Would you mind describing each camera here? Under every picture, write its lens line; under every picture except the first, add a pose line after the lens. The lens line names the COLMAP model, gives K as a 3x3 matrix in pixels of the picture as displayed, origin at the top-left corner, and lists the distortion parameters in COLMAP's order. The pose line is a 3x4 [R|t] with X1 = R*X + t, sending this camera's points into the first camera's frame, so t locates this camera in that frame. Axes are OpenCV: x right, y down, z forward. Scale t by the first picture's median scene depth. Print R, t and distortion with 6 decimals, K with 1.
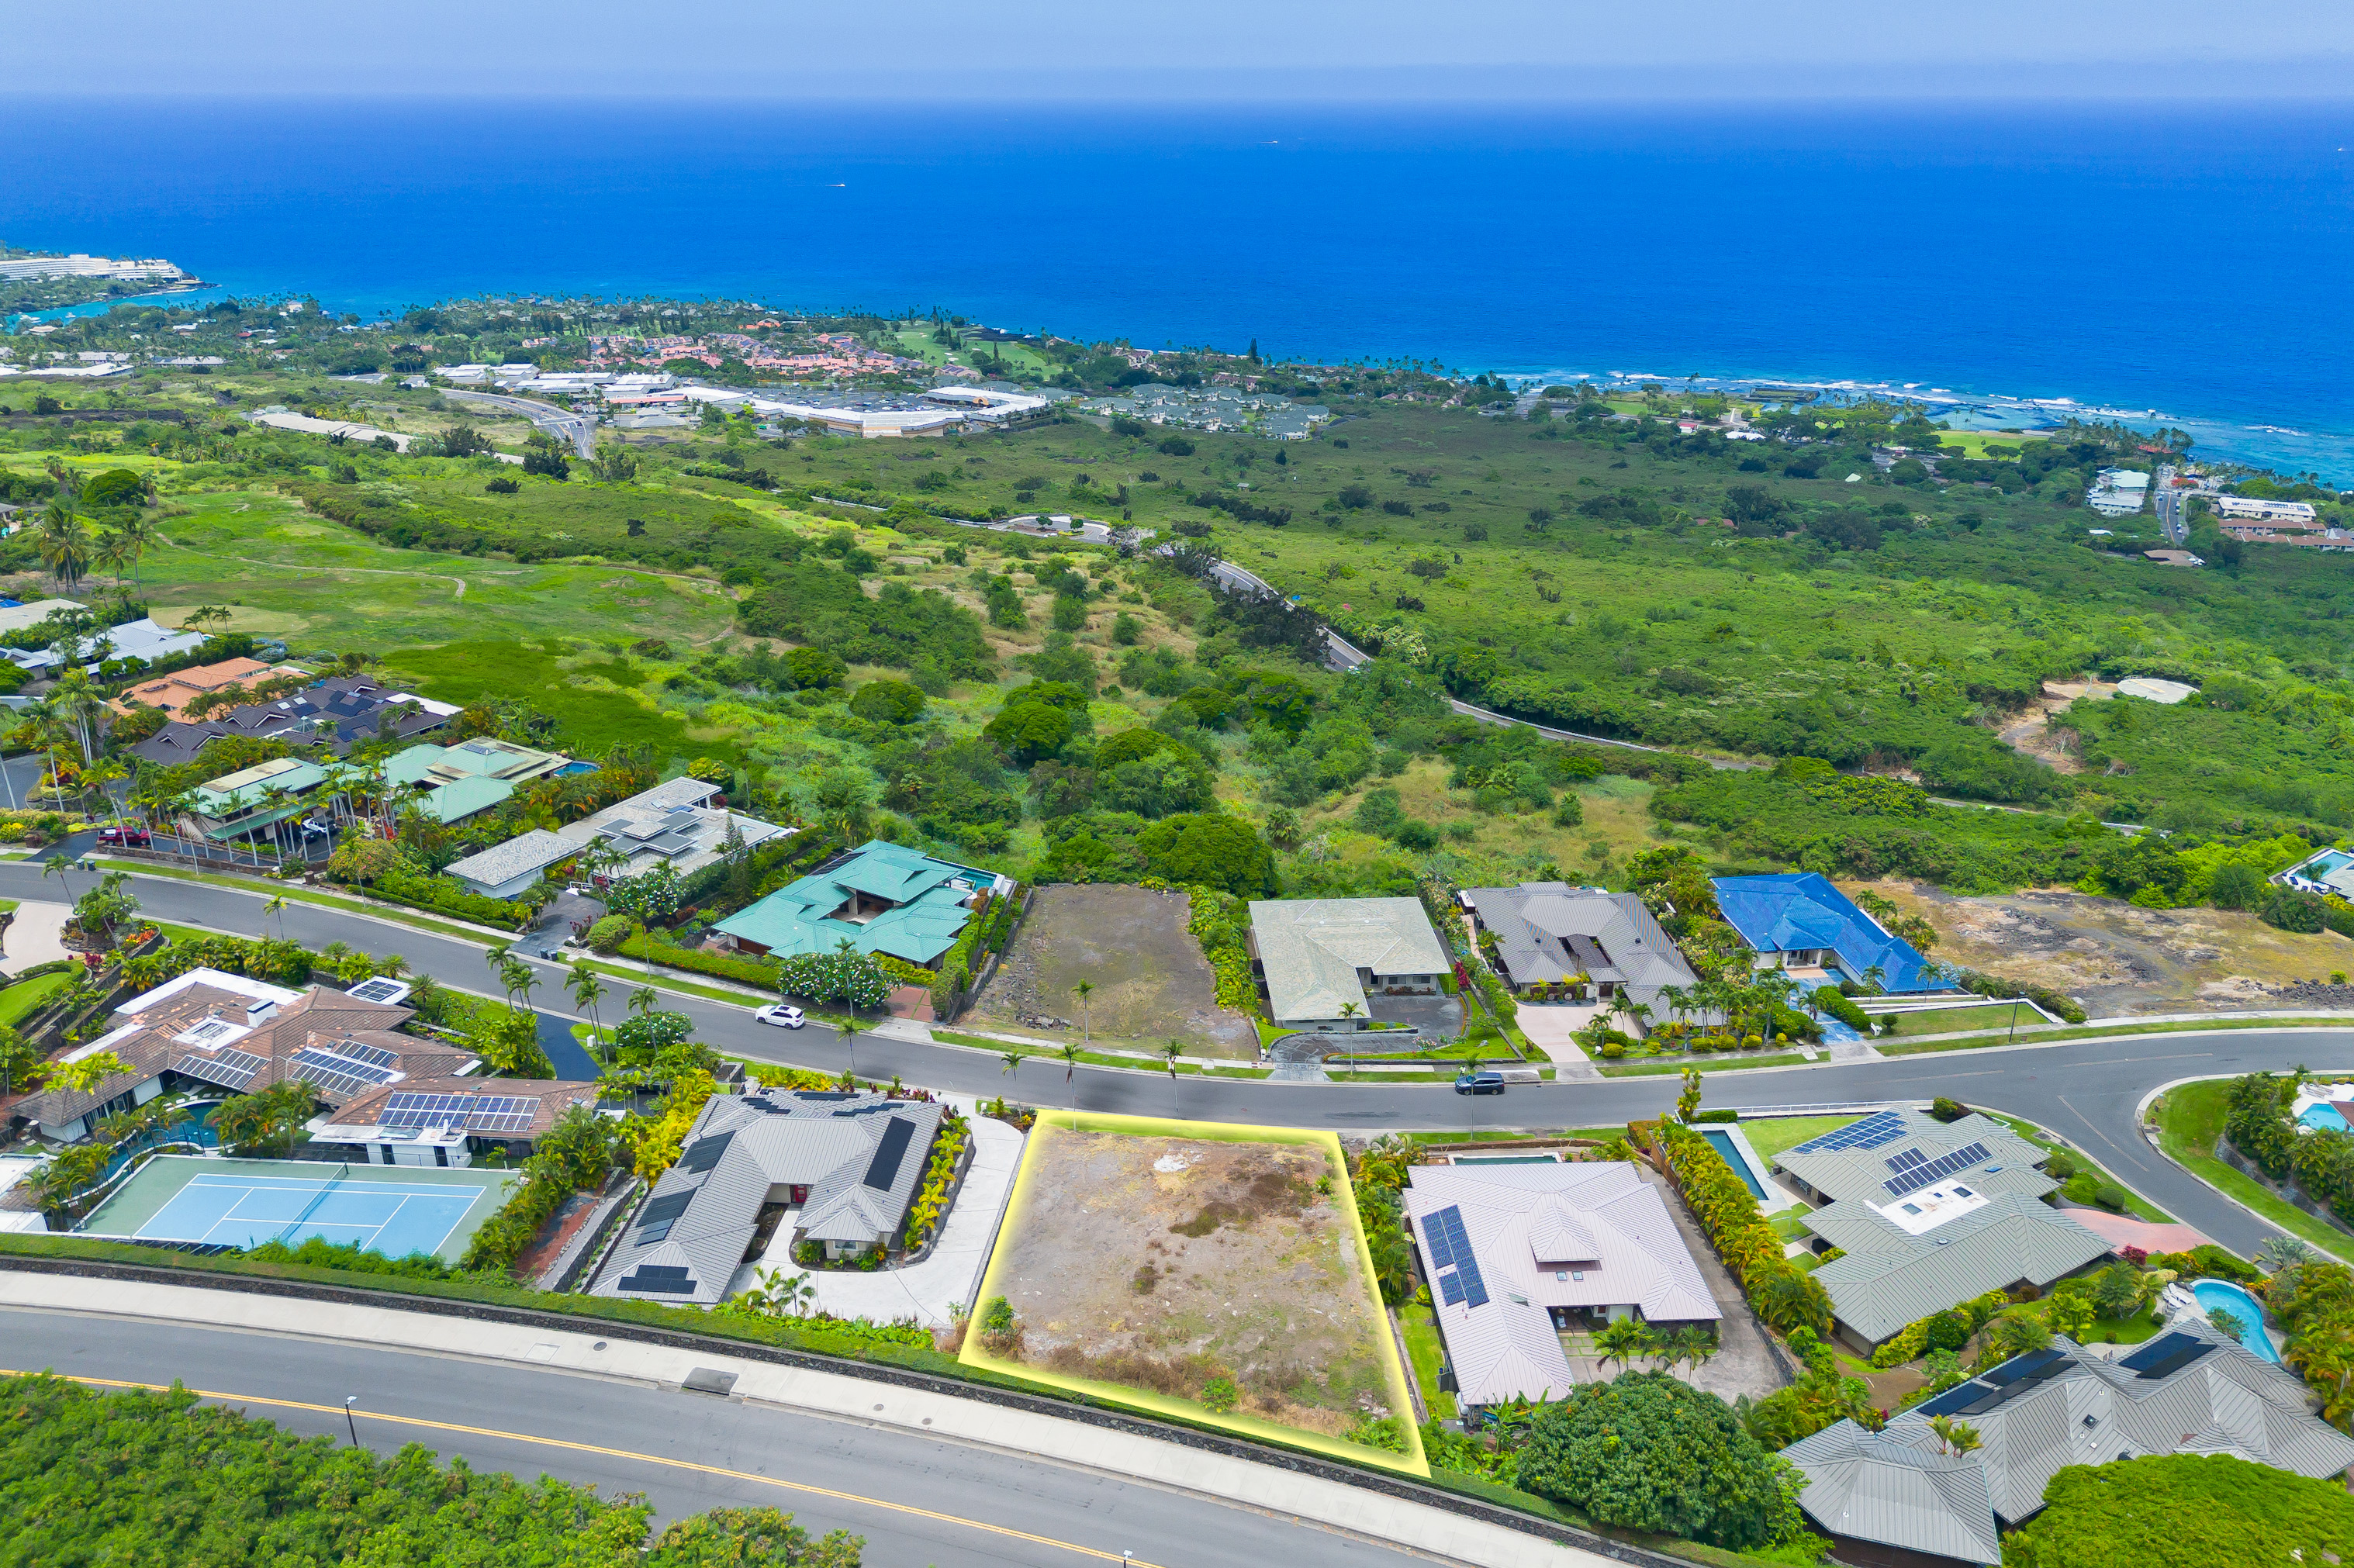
lens RADIAL K [[1663.6, 0, 1167.6], [0, 1663.6, 788.4], [0, 0, 1]] dist [0.080263, -0.083223]
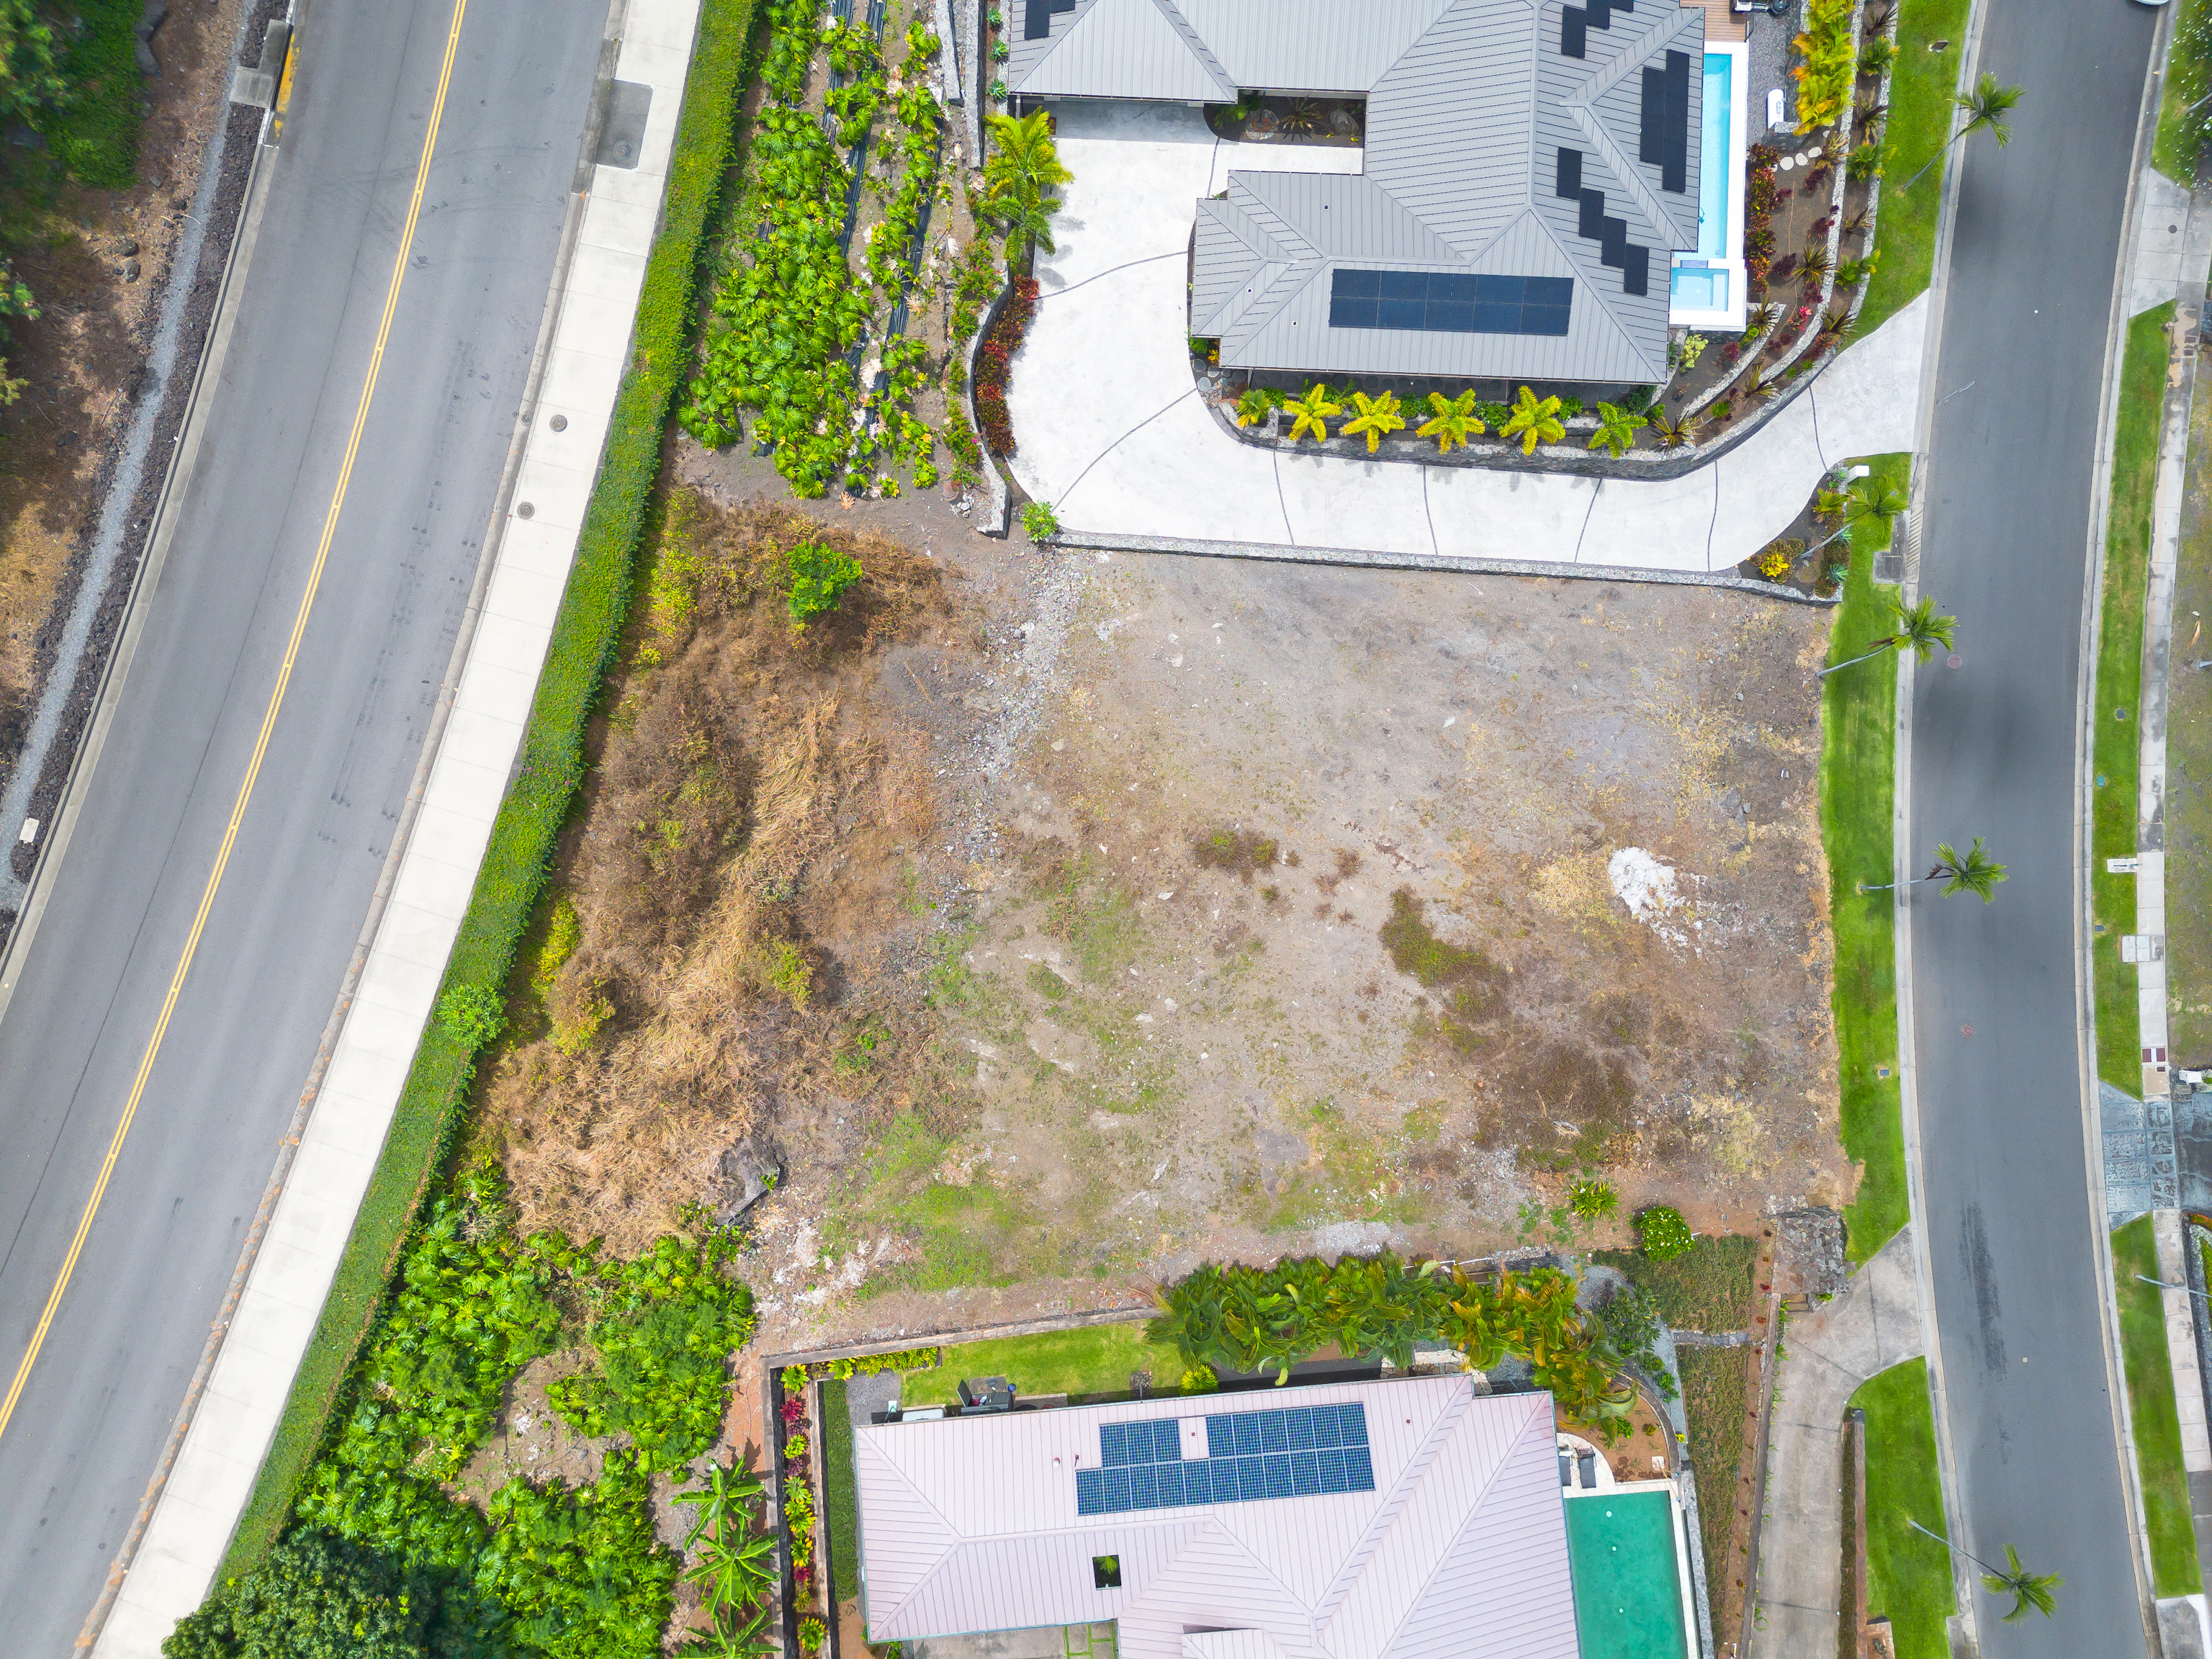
lens RADIAL K [[1561.7, 0, 1114.0], [0, 1561.7, 823.6], [0, 0, 1]] dist [0.080075, -0.085155]
pose [[0.045475, 0.996545, -0.069498, 0.009163], [-0.376152, 0.081531, 0.922964, -0.133176], [0.925441, -0.015830, 0.378560, 0.647741]]
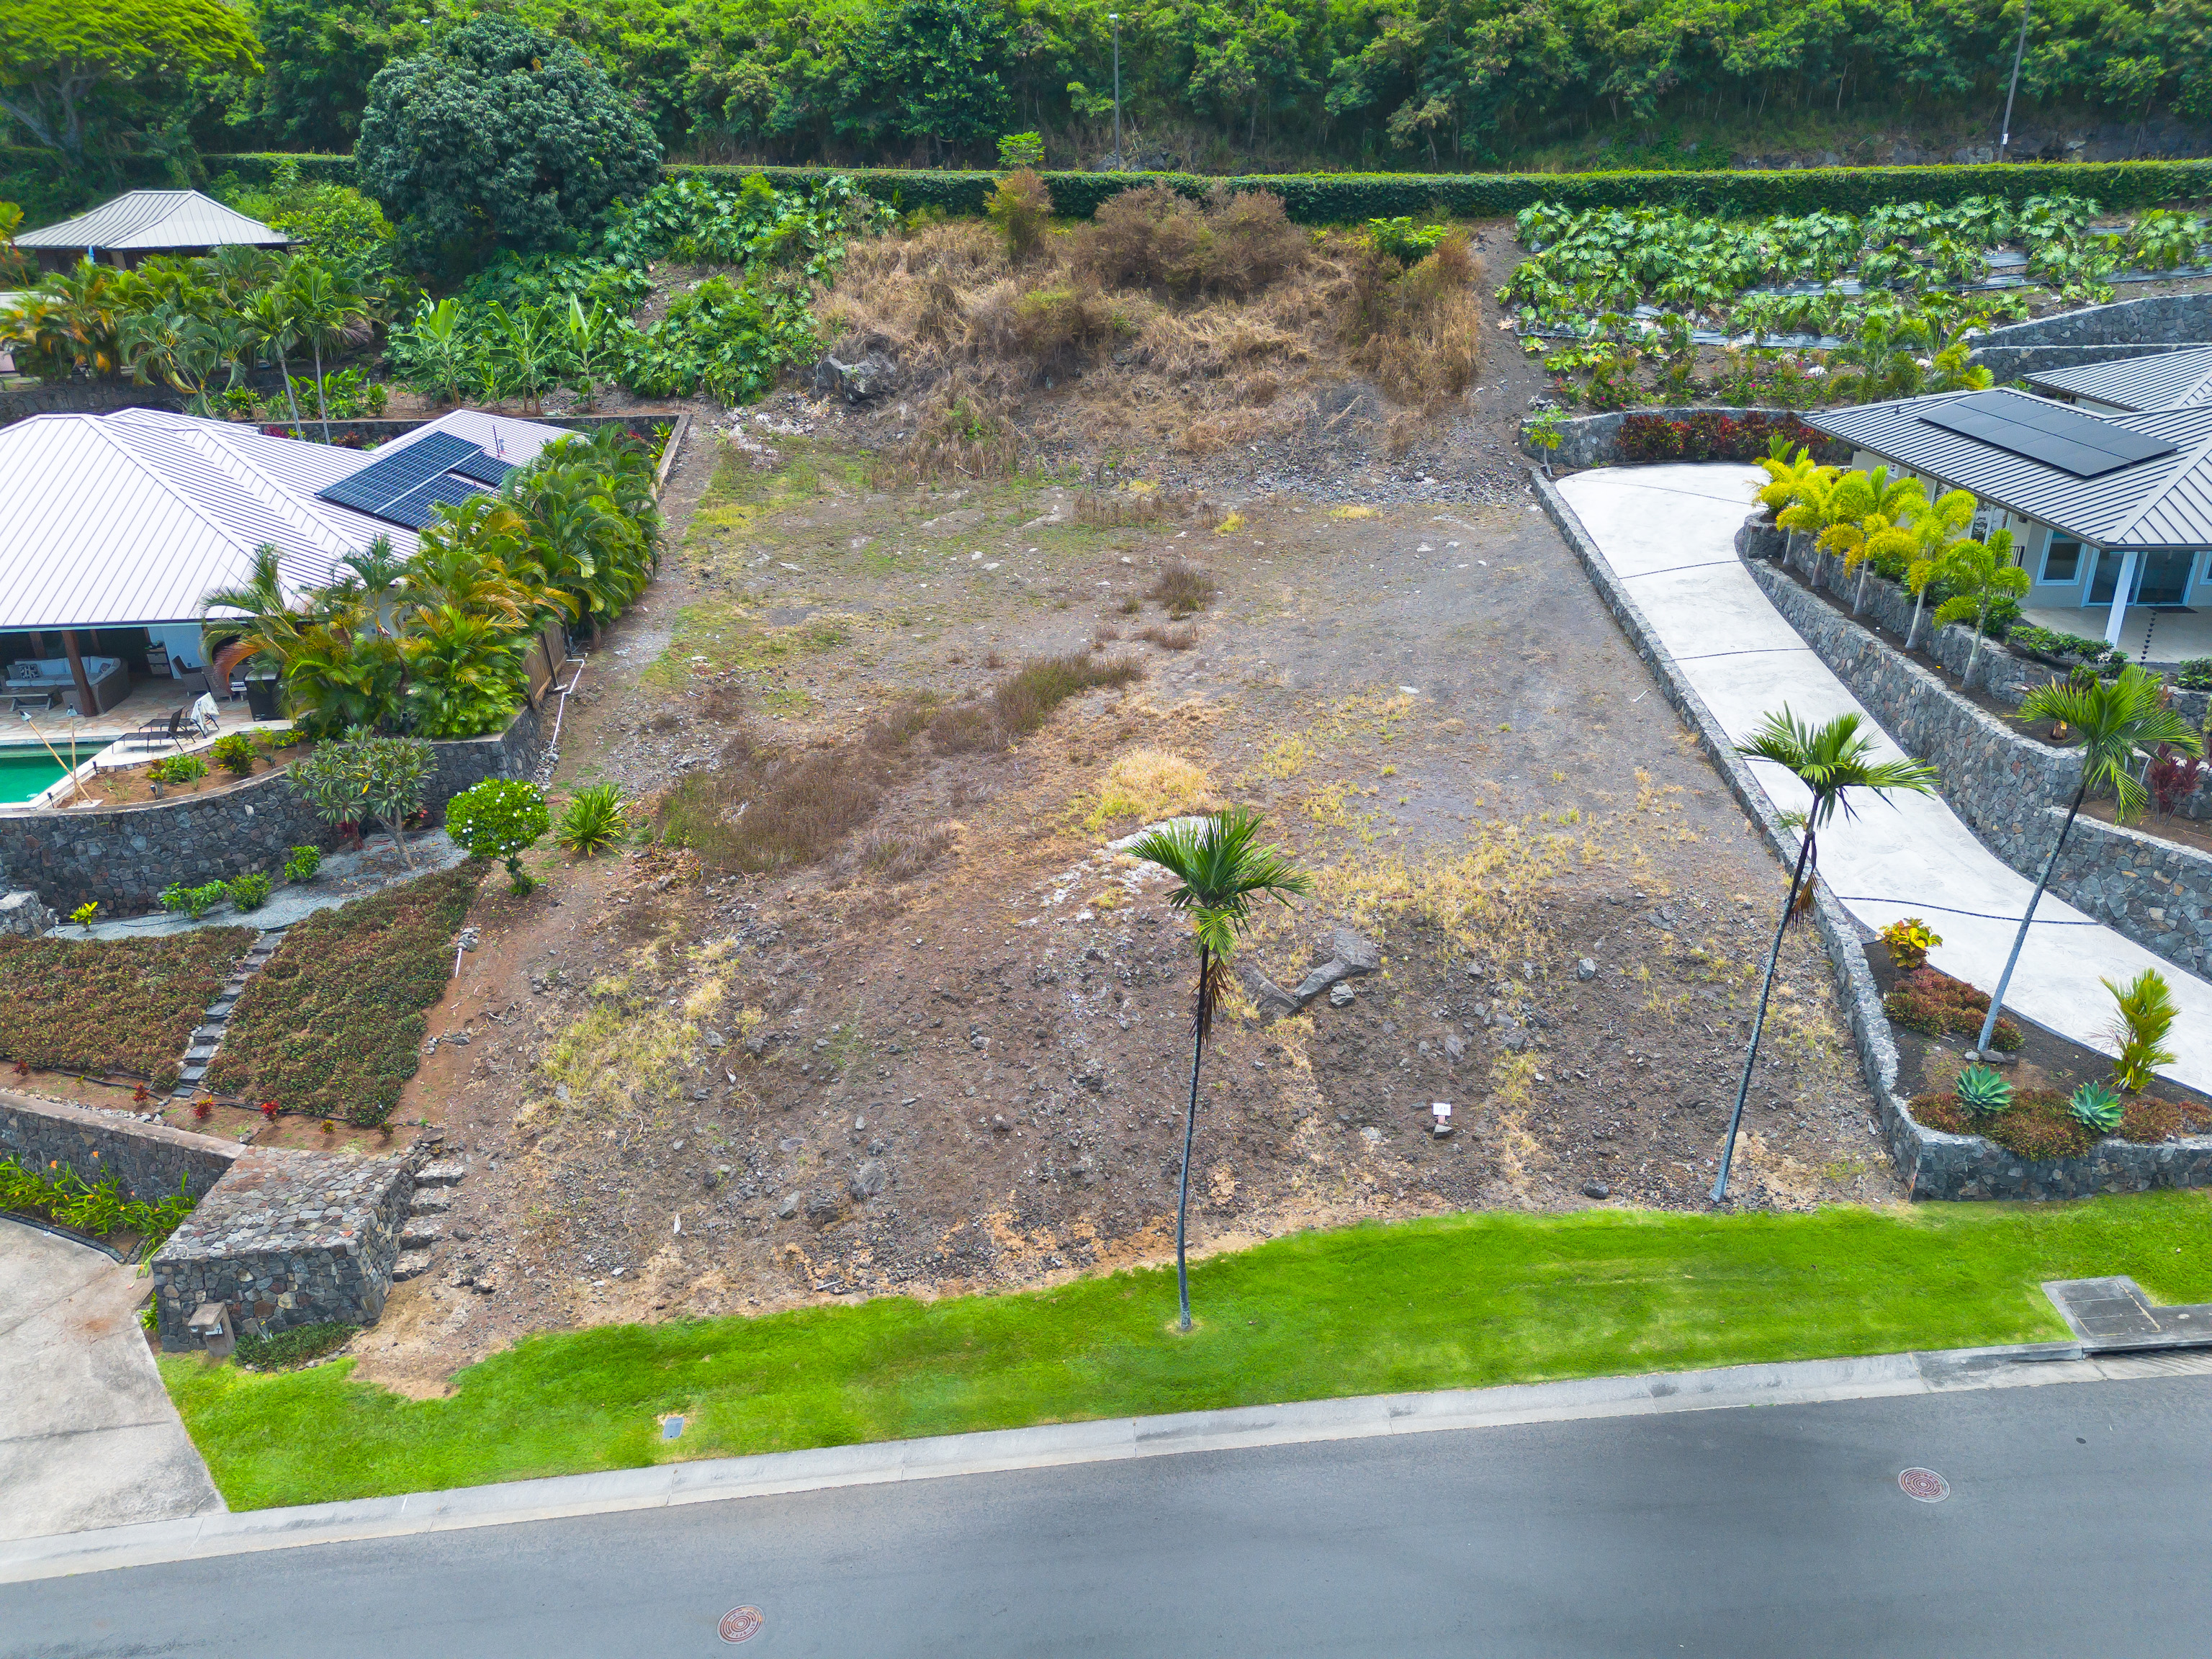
lens RADIAL K [[1561.7, 0, 1114.0], [0, 1561.7, 823.6], [0, 0, 1]] dist [0.080075, -0.085155]
pose [[-0.998671, 0.029842, -0.042026, 0.018596], [-0.009128, 0.700080, 0.714006, 0.050335], [0.050729, 0.713441, -0.698877, 1.097842]]
